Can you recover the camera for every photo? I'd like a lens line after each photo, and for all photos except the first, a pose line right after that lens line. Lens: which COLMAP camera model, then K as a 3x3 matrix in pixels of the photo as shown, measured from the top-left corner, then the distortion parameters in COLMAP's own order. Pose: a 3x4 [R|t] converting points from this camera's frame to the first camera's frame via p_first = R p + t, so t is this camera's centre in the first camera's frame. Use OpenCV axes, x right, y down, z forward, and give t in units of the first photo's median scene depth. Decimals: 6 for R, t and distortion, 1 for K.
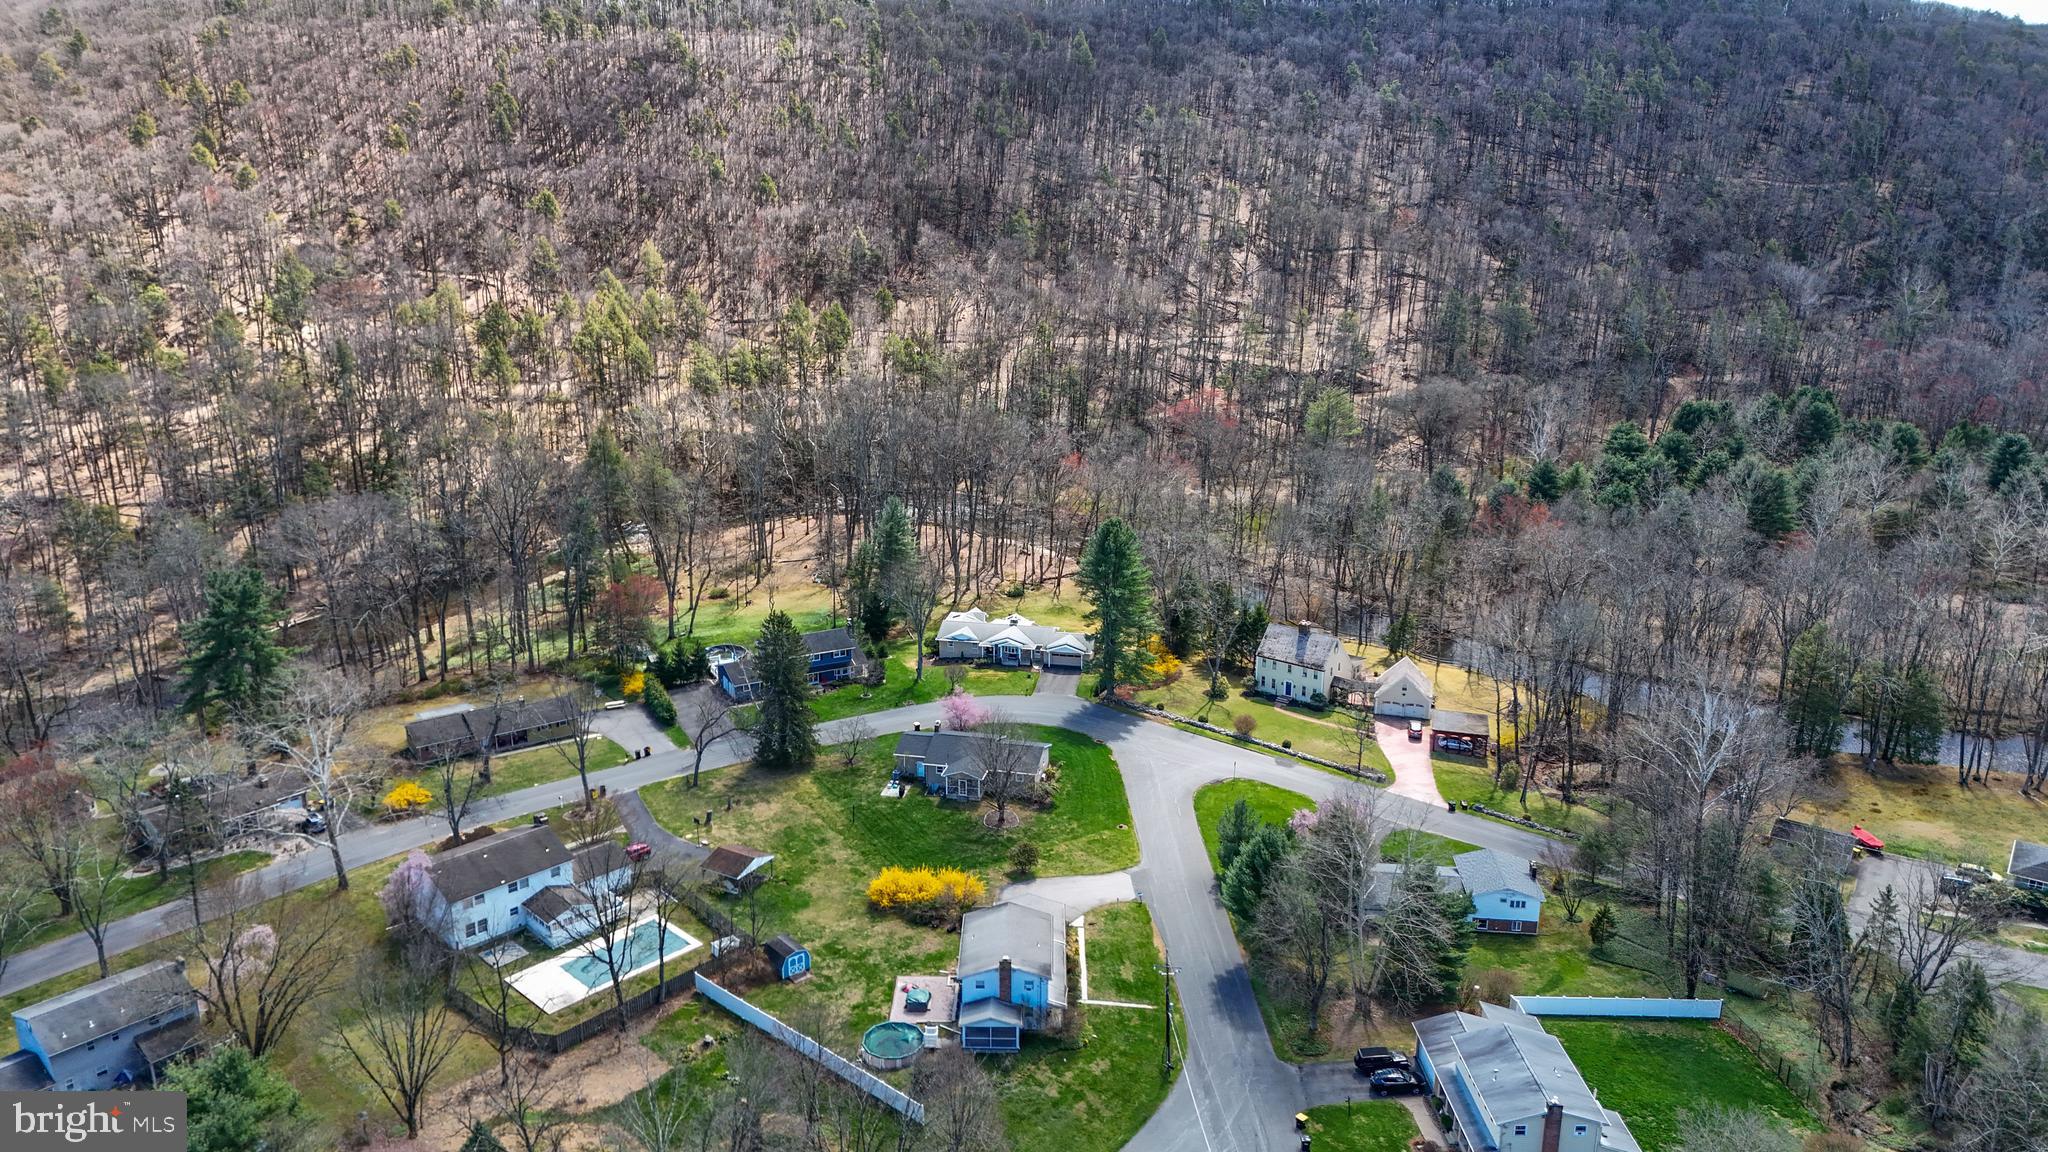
lens RADIAL K [[1488.8, 0, 1024.8], [0, 1488.8, 578.7], [0, 0, 1]] dist [0.009763, -0.000810]
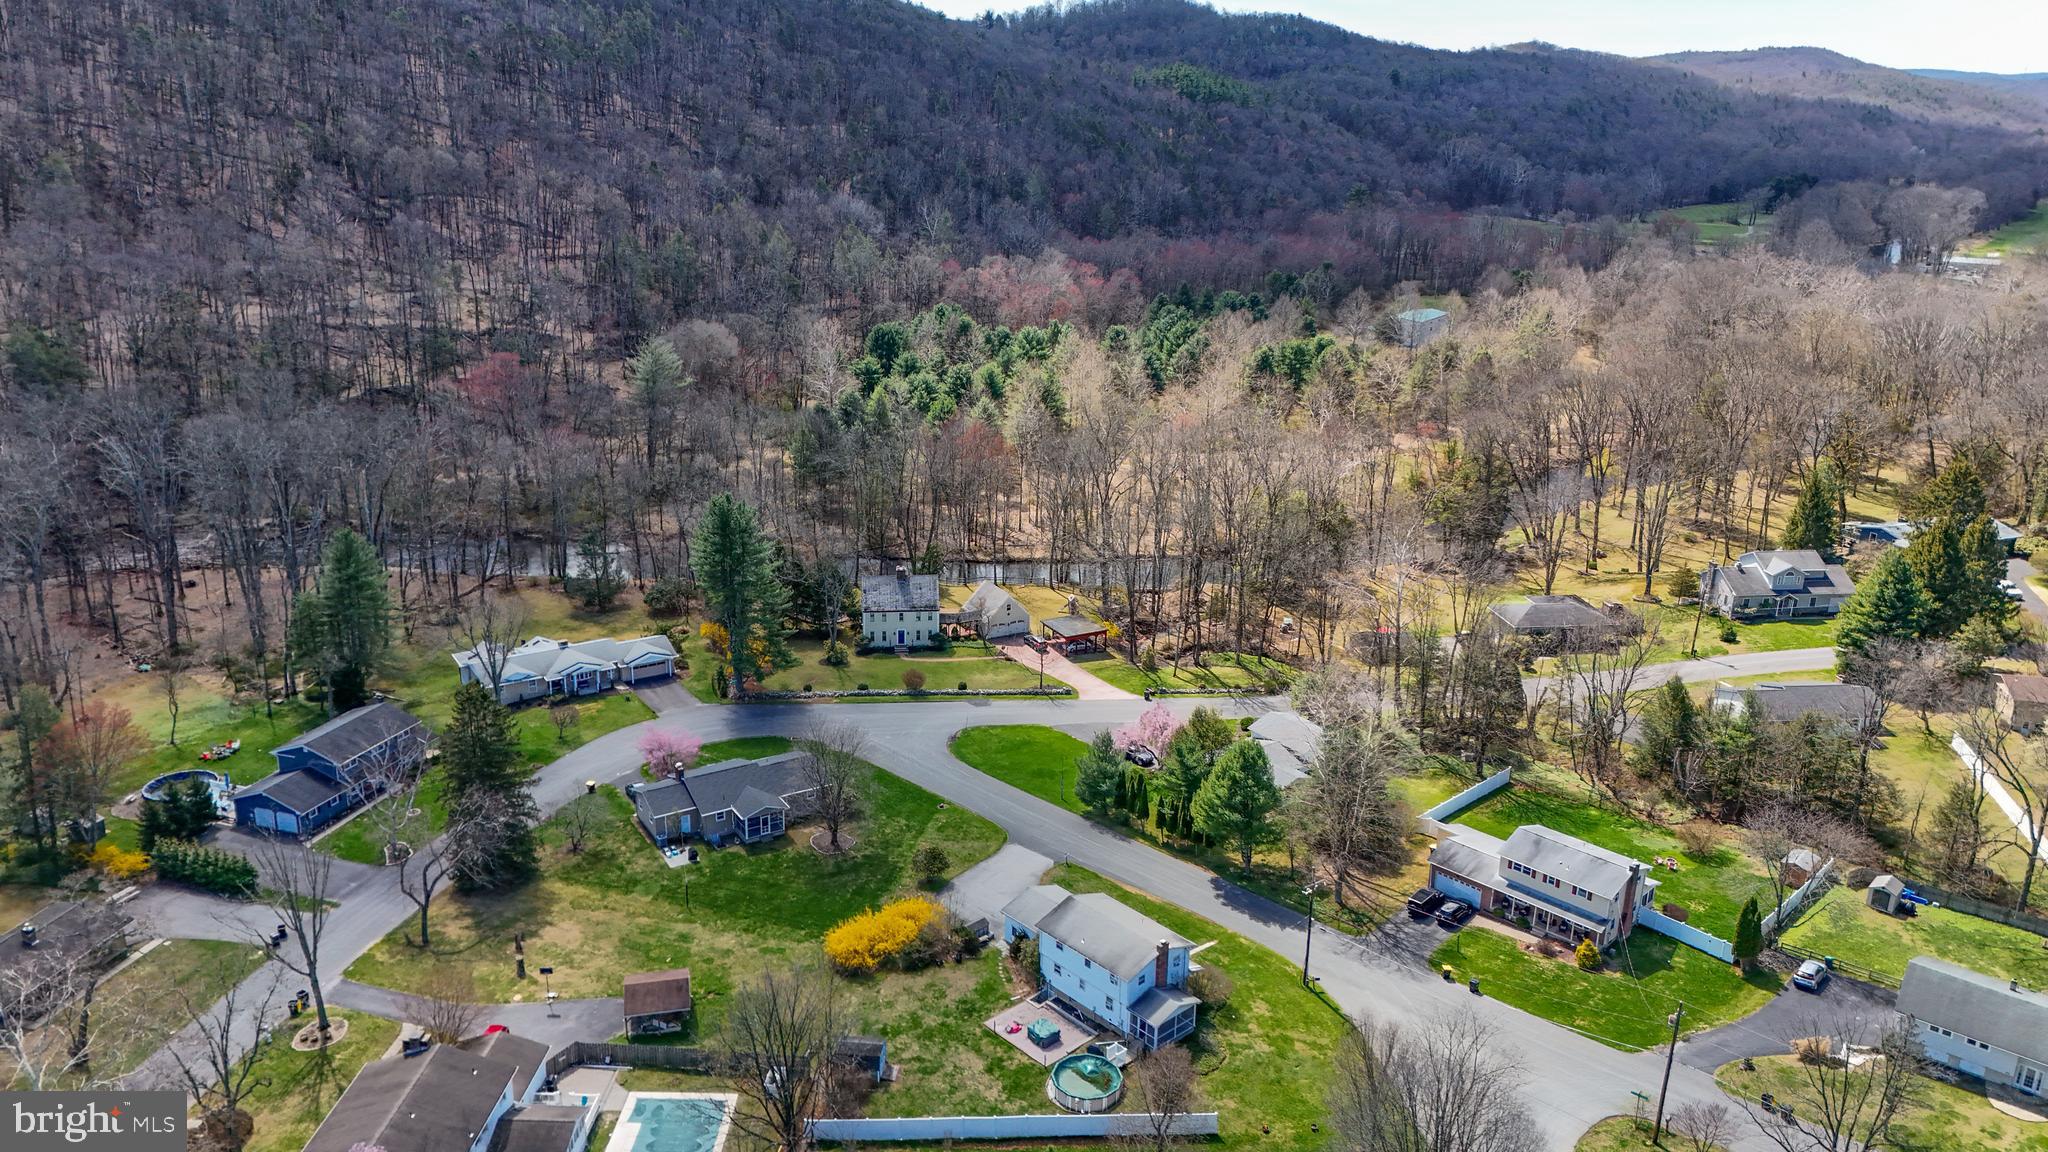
lens RADIAL K [[1488.8, 0, 1024.1], [0, 1488.8, 573.4], [0, 0, 1]] dist [0.009763, -0.000810]
pose [[0.734682, -0.215310, 0.643339, -0.388981], [0.191187, 0.975575, 0.108169, -0.058415], [-0.650915, 0.043529, 0.757902, 0.197761]]
